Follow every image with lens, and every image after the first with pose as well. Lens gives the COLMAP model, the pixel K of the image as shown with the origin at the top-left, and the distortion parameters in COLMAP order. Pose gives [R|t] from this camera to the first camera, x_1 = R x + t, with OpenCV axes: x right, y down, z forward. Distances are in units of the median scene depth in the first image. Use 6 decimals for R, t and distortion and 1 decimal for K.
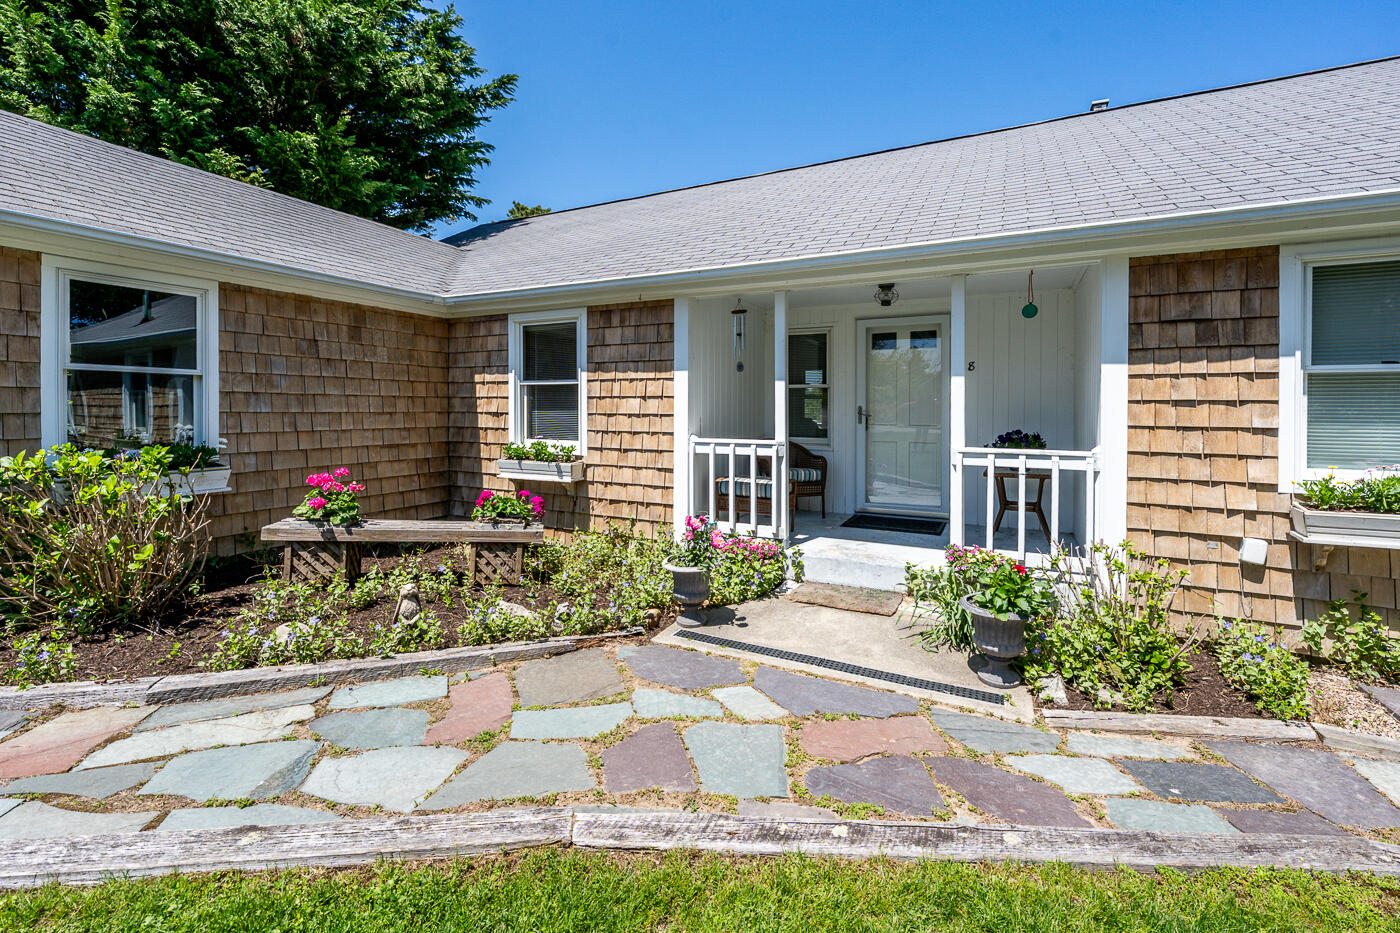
lens RADIAL K [[584.3, 0, 707.8], [0, 584.3, 411.3], [0, 0, 1]] dist [0.000581, -0.000404]
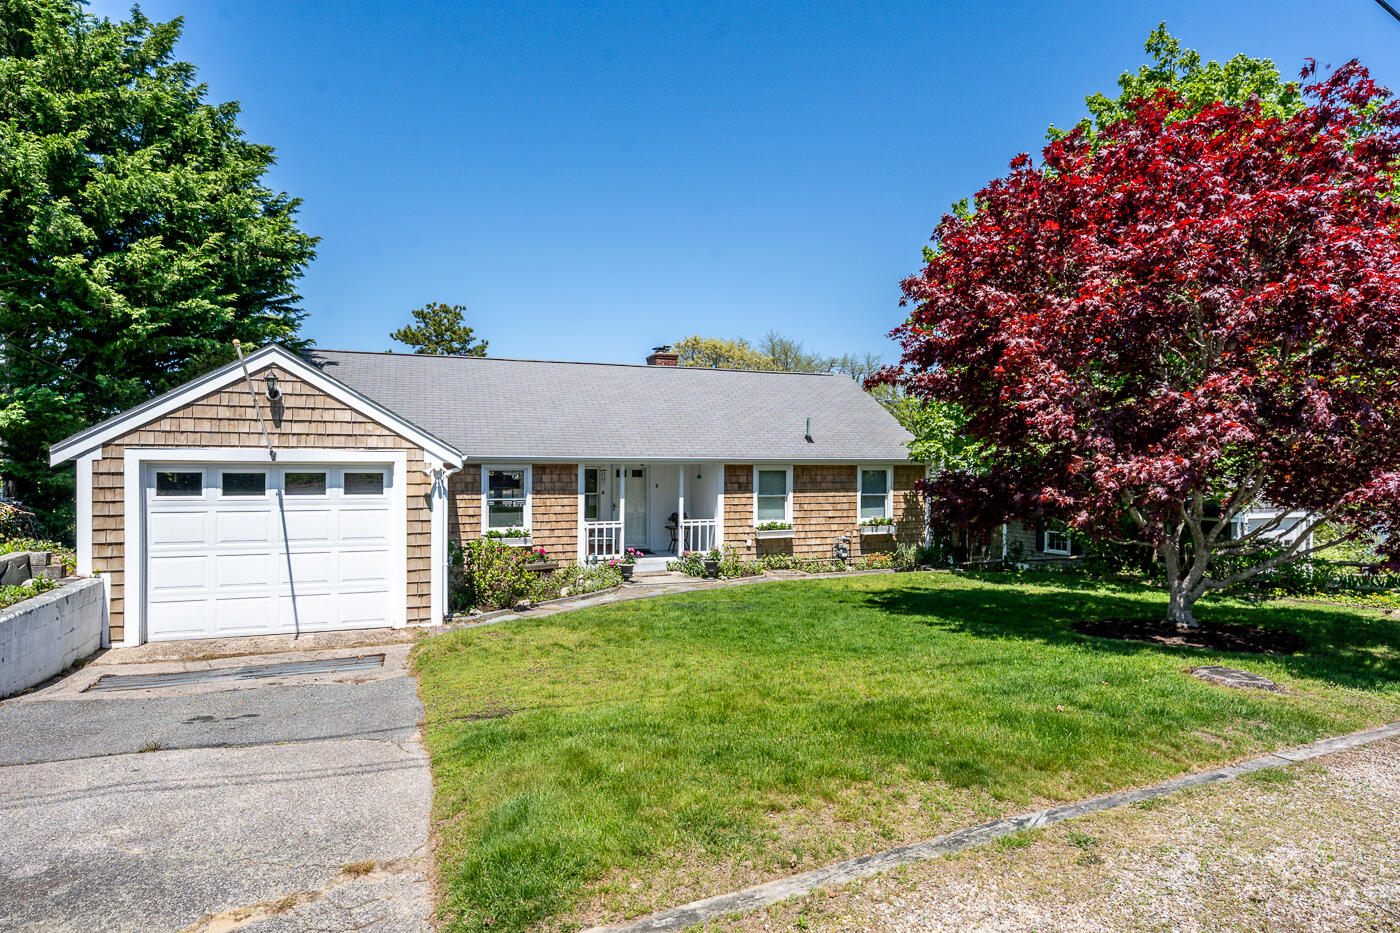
lens RADIAL K [[720.5, 0, 700.1], [0, 720.5, 467.3], [0, 0, 1]] dist [0.000753, -0.000307]
pose [[0.693718, -0.006496, 0.720218, -2.160517], [0.004560, 0.999979, 0.004627, -0.226613], [-0.720233, 0.000074, 0.693733, -1.647979]]
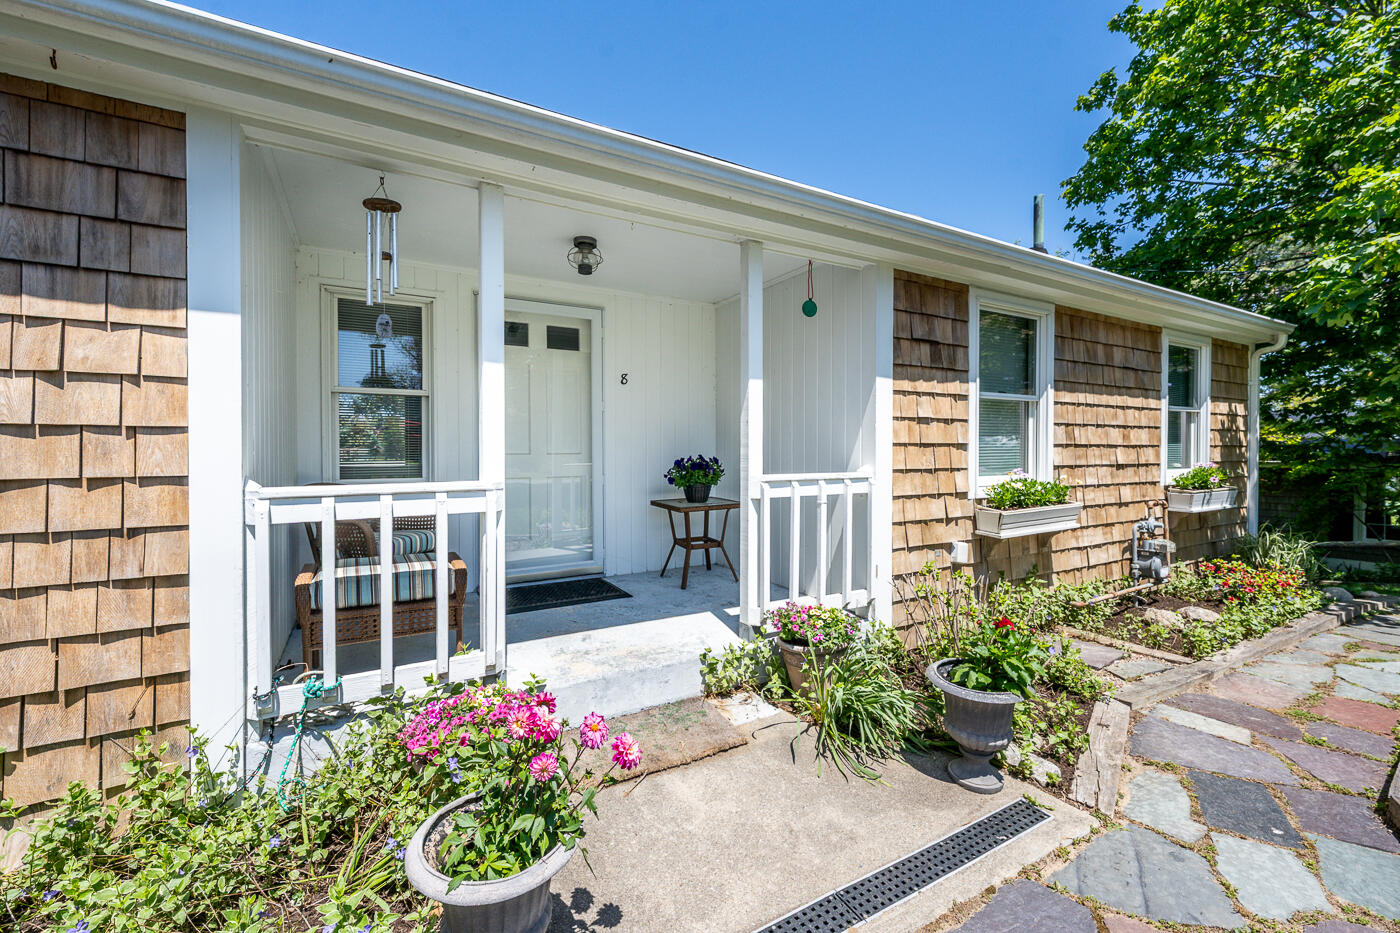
lens RADIAL K [[584.3, 0, 701.5], [0, 584.3, 451.7], [0, 0, 1]] dist [0.000581, -0.000404]
pose [[0.556107, -0.011252, 0.831035, -0.219791], [0.008901, 0.999932, 0.007582, 0.024774], [-0.831063, 0.003181, 0.556169, 0.621830]]
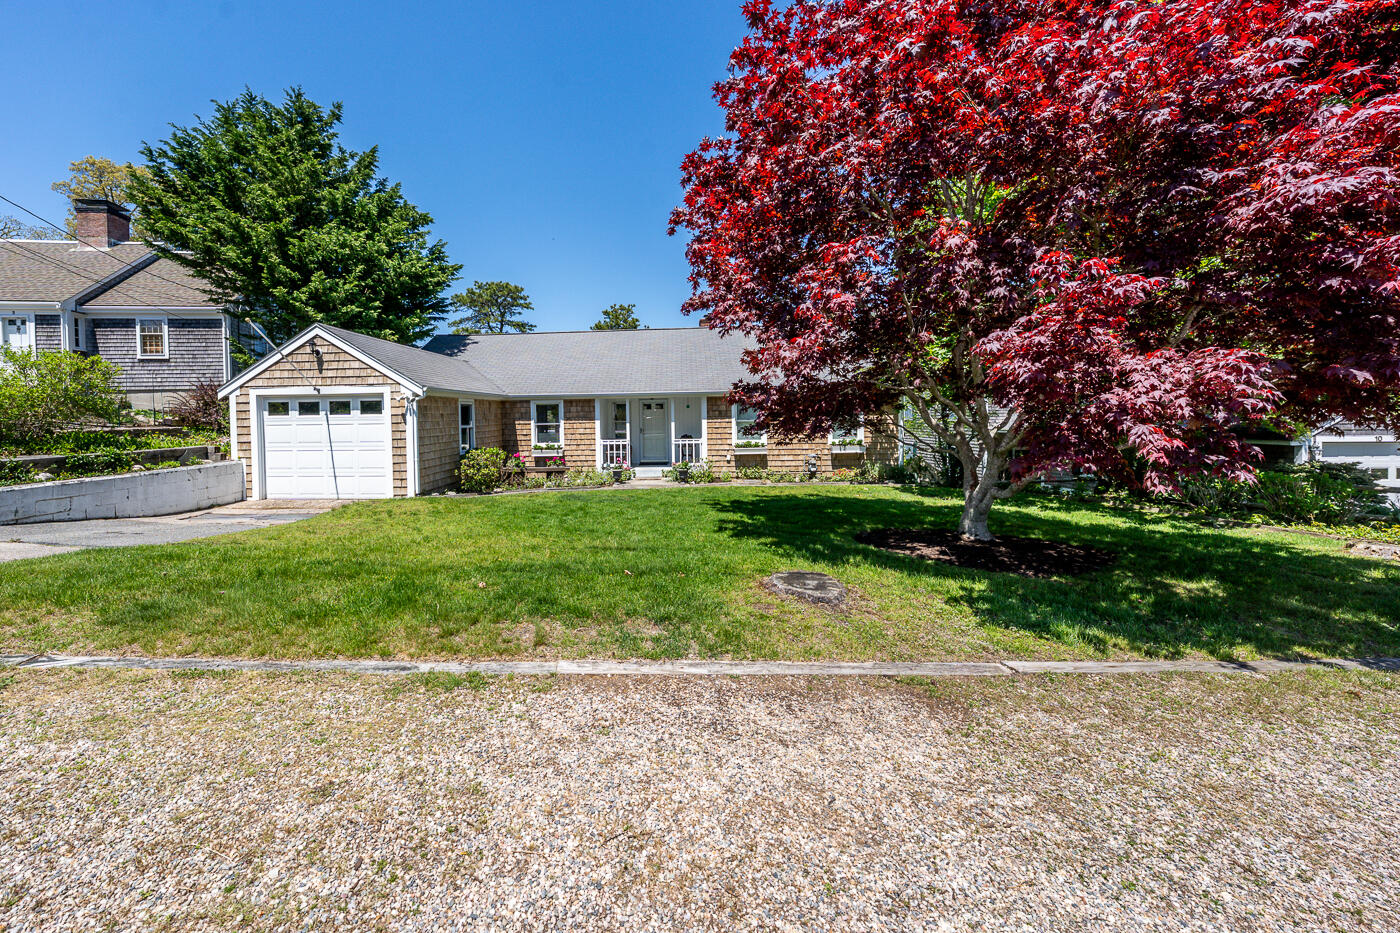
lens RADIAL K [[497.5, 0, 668.1], [0, 497.5, 424.7], [0, 0, 1]] dist [-0.004528, 0.001138]
pose [[0.923845, -0.028045, 0.381738, -0.904298], [0.024241, 0.999597, 0.014773, -0.090857], [-0.381998, -0.004394, 0.924153, -2.137833]]
